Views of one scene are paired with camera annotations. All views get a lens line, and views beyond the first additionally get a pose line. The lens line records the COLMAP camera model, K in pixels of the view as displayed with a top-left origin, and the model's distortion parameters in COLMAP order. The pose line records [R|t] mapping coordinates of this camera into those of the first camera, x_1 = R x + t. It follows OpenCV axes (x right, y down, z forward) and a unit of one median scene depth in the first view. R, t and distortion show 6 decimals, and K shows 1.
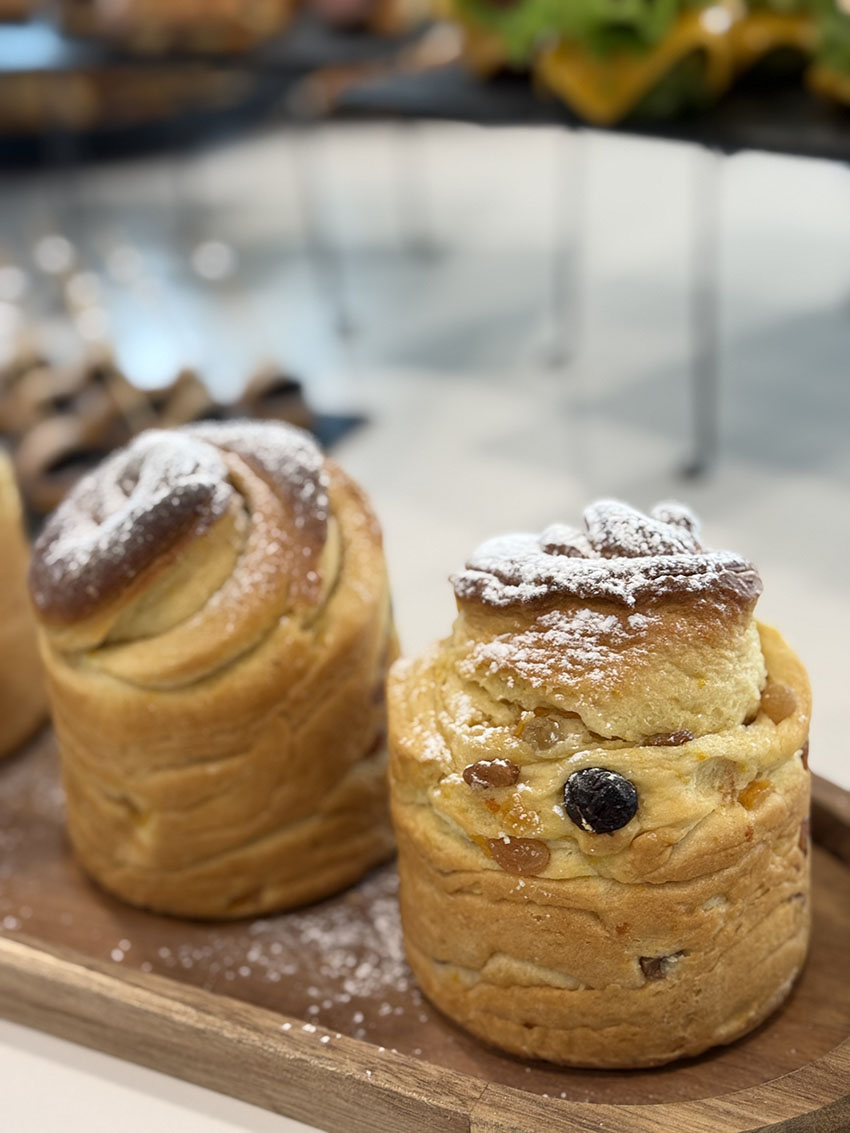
lens RADIAL K [[1617.2, 0, 414.2], [0, 1617.2, 566.1], [0, 0, 1]] dist [0.179954, -0.402967]
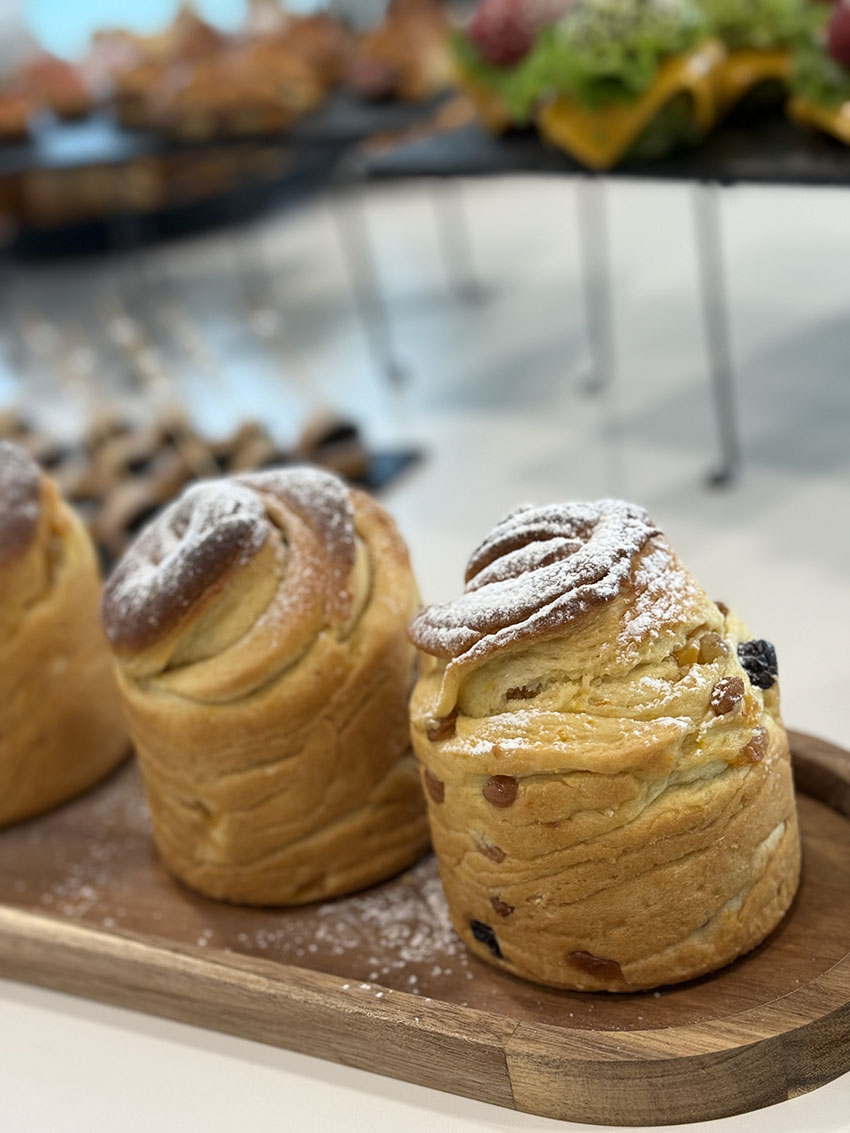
lens RADIAL K [[1610.5, 0, 425.0], [0, 1610.5, 566.5], [0, 0, 1]] dist [0.151824, -0.135928]
pose [[0.995178, -0.078995, -0.058138, 0.063245], [0.077473, 0.996601, -0.027995, 0.023979], [0.060152, 0.023355, 0.997916, -0.129919]]
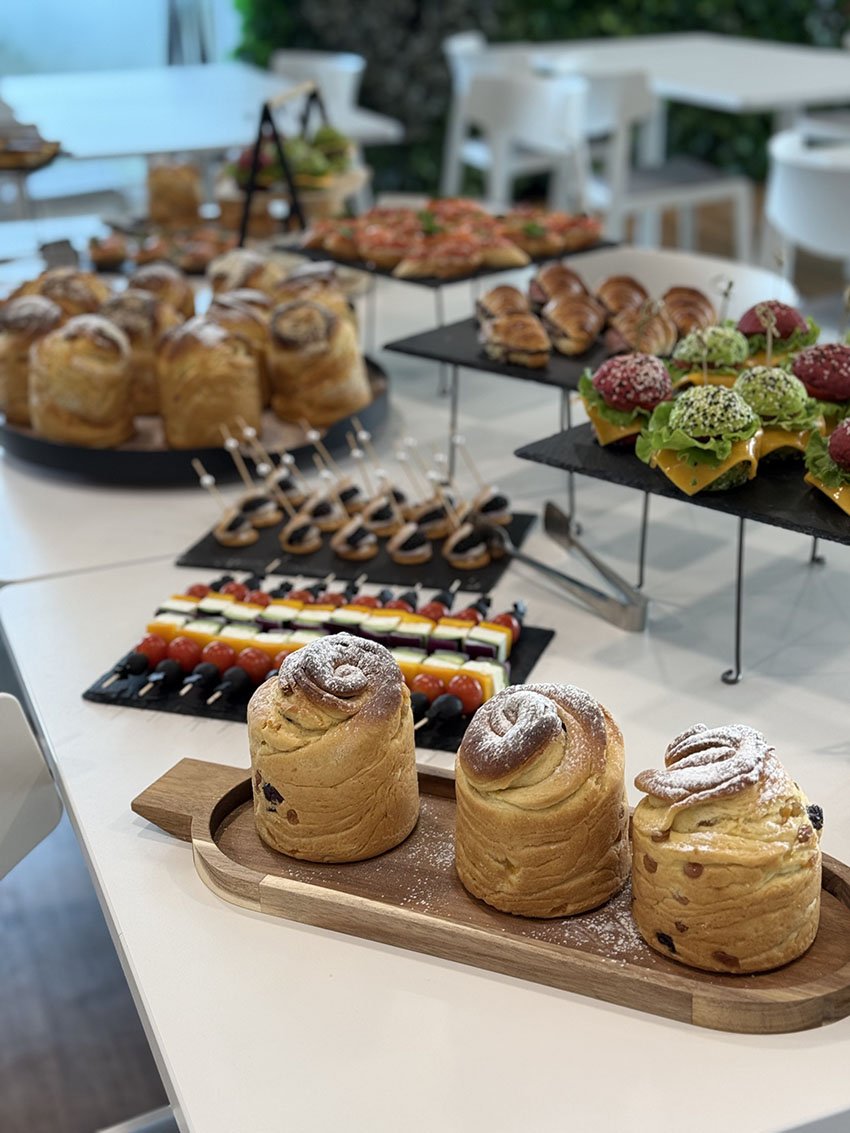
lens RADIAL K [[1610.5, 0, 425.0], [0, 1610.5, 566.5], [0, 0, 1]] dist [0.151824, -0.135928]
pose [[0.997965, 0.018070, 0.061150, -0.457667], [-0.014866, 0.998513, -0.052442, -0.142271], [-0.062007, 0.051426, 0.996750, -1.239550]]
